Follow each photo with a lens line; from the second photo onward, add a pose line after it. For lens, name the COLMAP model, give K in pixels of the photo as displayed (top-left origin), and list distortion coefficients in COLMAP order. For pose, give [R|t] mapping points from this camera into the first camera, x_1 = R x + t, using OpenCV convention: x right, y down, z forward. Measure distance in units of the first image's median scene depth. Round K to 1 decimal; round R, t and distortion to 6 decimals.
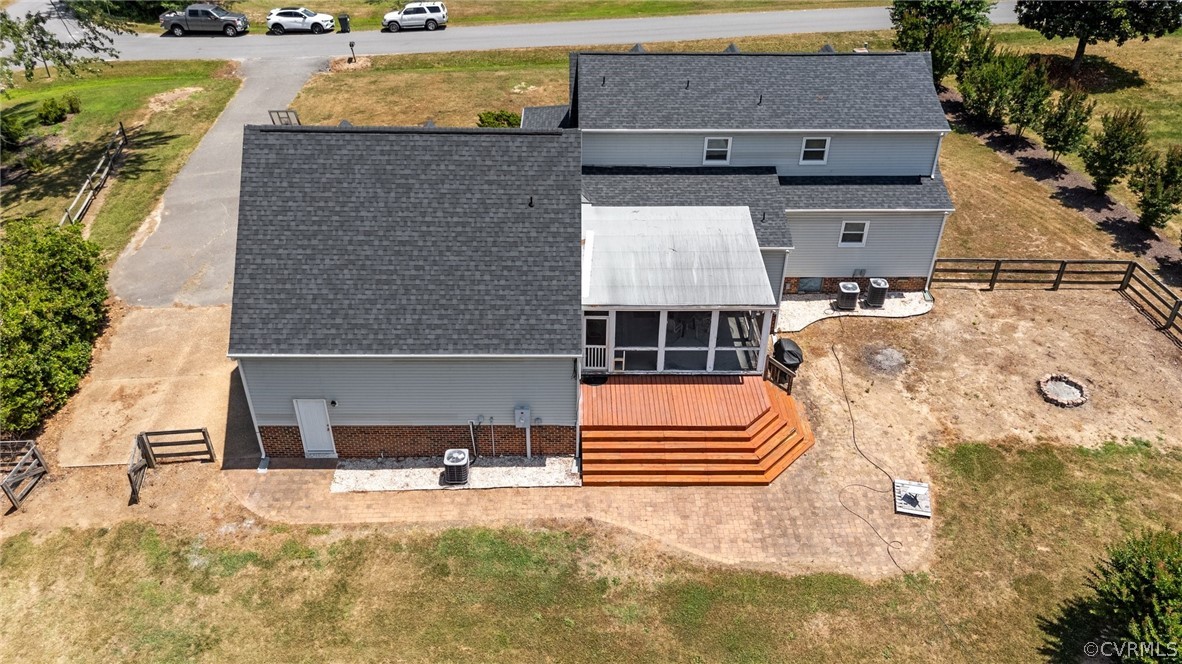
lens RADIAL K [[876.0, 0, 591.0], [0, 876.0, 332.0], [0, 0, 1]] dist [0.078329, -0.082434]
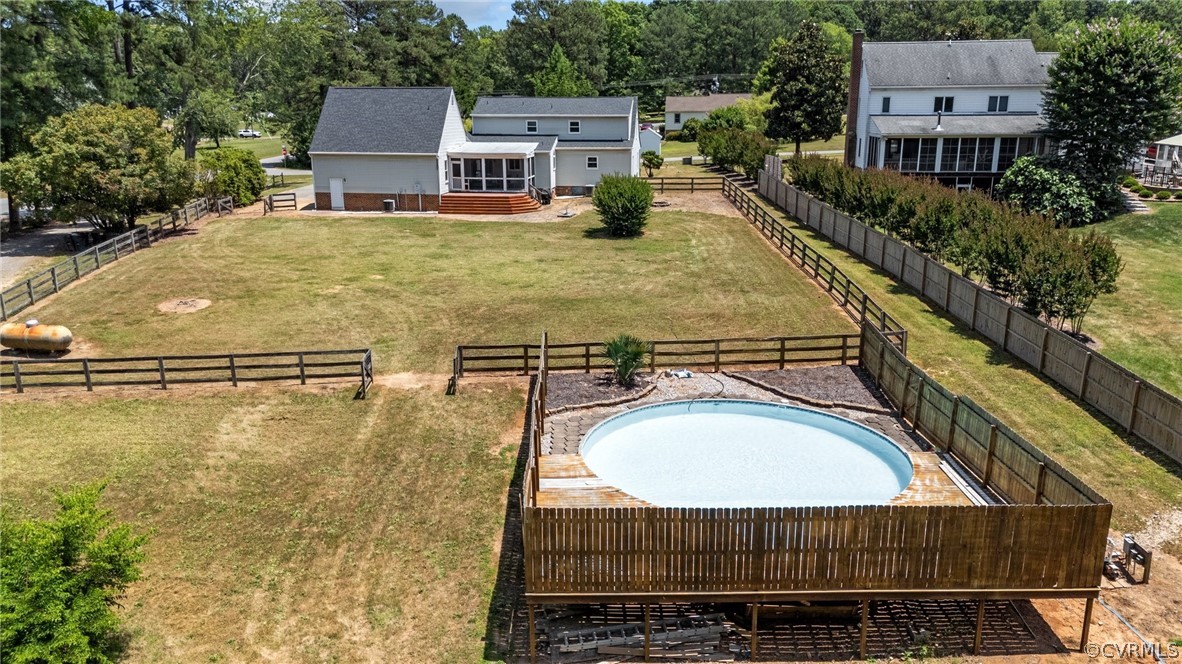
lens RADIAL K [[876.0, 0, 591.0], [0, 876.0, 332.0], [0, 0, 1]] dist [0.078329, -0.082434]
pose [[0.991245, 0.021785, -0.130227, 0.765124], [-0.065746, 0.936763, -0.343734, 1.343923], [0.114504, 0.349286, 0.929994, -1.147507]]
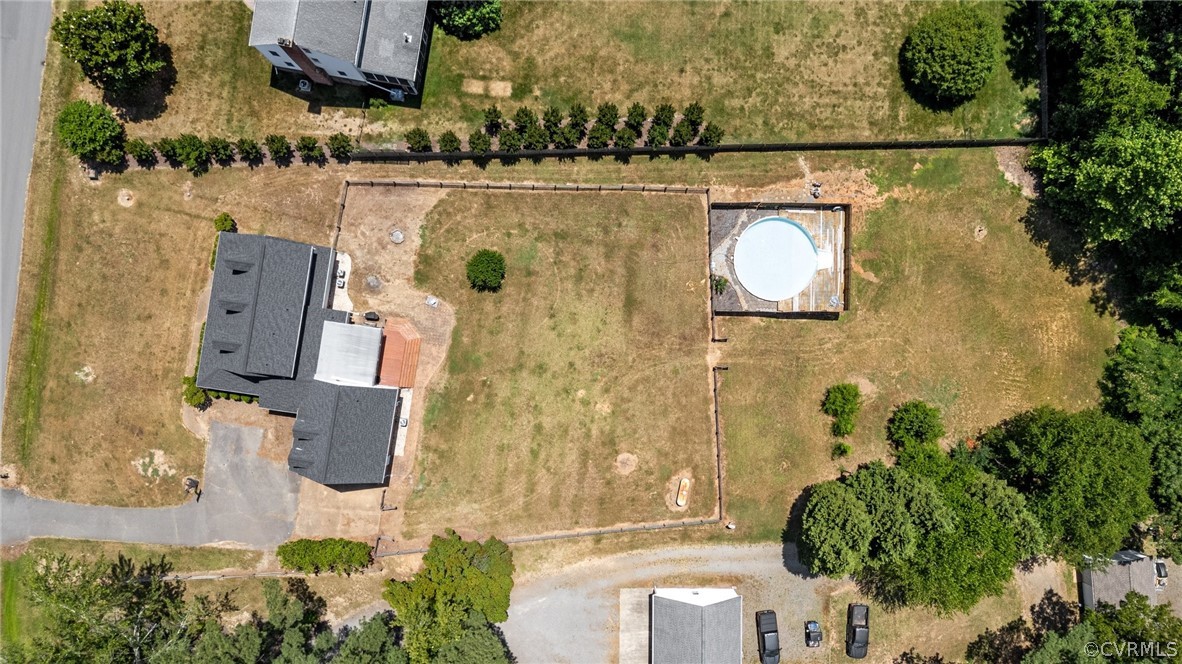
lens RADIAL K [[842.5, 0, 616.7], [0, 842.5, 327.0], [0, 0, 1]] dist [0.024887, -0.002486]
pose [[0.162353, -0.986709, 0.006887, 0.366391], [0.513025, 0.090371, 0.853603, -2.500662], [-0.842880, -0.135052, 0.520878, -1.563507]]
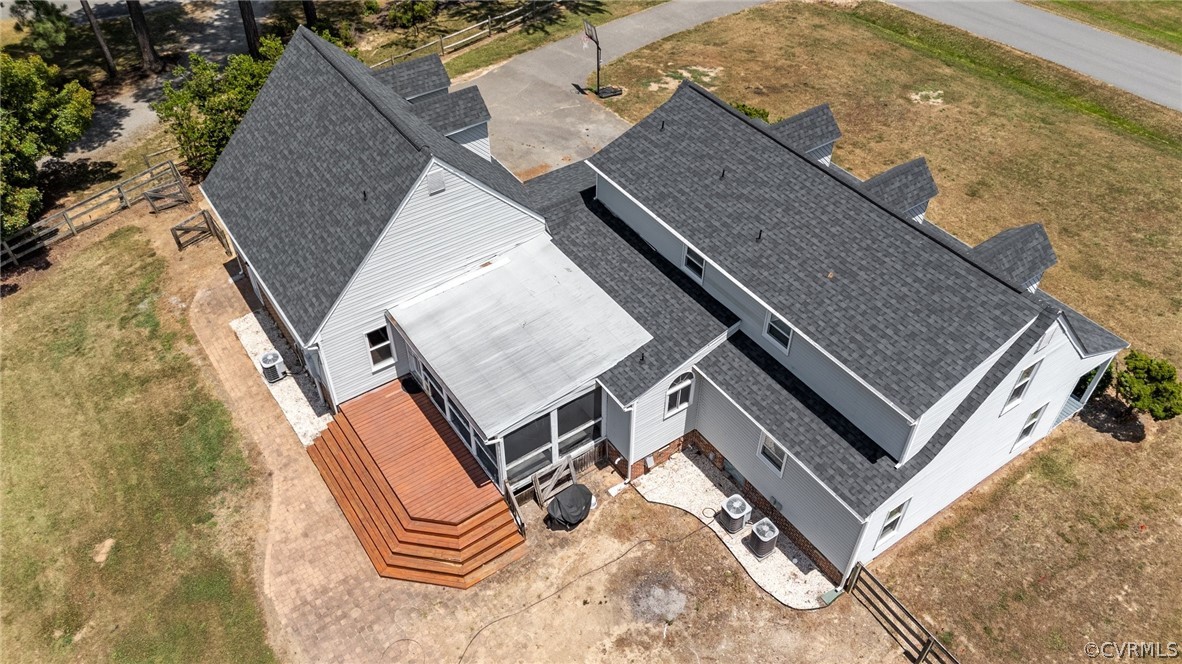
lens RADIAL K [[886.1, 0, 591.0], [0, 886.1, 332.0], [0, 0, 1]] dist [0.029281, -0.002463]
pose [[0.558022, 0.566022, -0.606819, 0.789318], [-0.469120, 0.818371, 0.331955, -0.483106], [0.684498, 0.099433, 0.722202, 0.457912]]
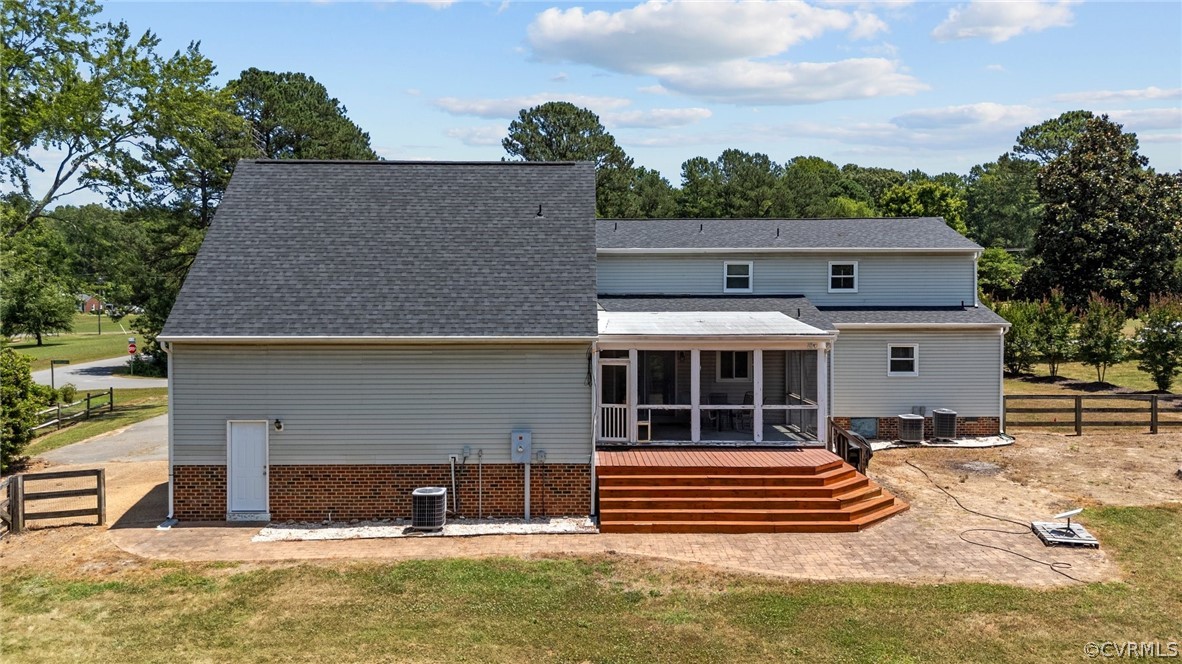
lens RADIAL K [[876.0, 0, 591.0], [0, 876.0, 332.0], [0, 0, 1]] dist [0.078329, -0.082434]
pose [[0.999941, -0.010288, -0.003609, -0.013703], [0.006648, 0.837728, -0.546048, 0.449927], [0.008641, 0.545991, 0.837746, 0.314935]]
